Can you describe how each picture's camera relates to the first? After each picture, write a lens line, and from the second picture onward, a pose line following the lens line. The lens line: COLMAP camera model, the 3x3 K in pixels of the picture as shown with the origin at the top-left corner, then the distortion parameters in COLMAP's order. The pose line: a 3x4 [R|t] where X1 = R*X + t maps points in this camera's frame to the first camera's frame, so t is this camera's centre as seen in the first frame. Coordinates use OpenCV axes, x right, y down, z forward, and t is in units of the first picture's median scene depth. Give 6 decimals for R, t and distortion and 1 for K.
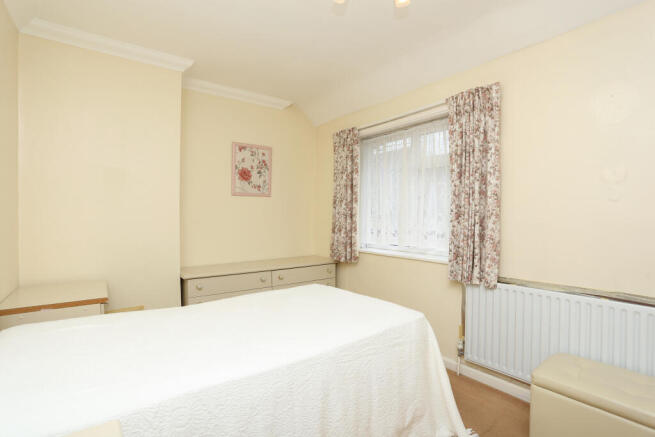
lens RADIAL K [[322.0, 0, 328.4], [0, 322.0, 215.3], [0, 0, 1]] dist [-0.040770, 0.004969]
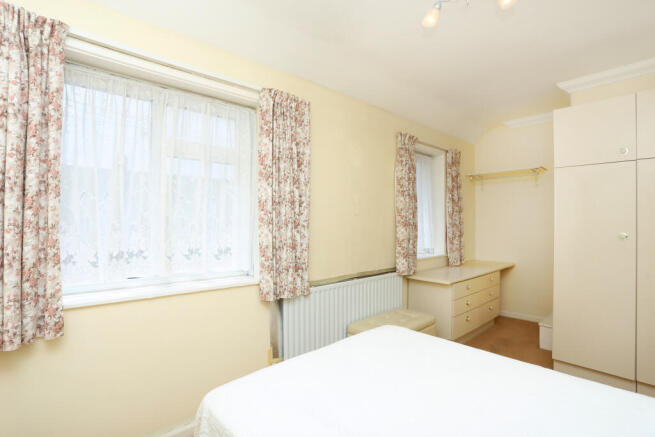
lens RADIAL K [[322.0, 0, 329.7], [0, 322.0, 219.6], [0, 0, 1]] dist [-0.040770, 0.004969]
pose [[-0.097925, 0.013180, 0.995107, -0.412178], [0.001464, 0.999913, -0.013100, -0.002548], [-0.995193, 0.000174, -0.097936, 0.765879]]
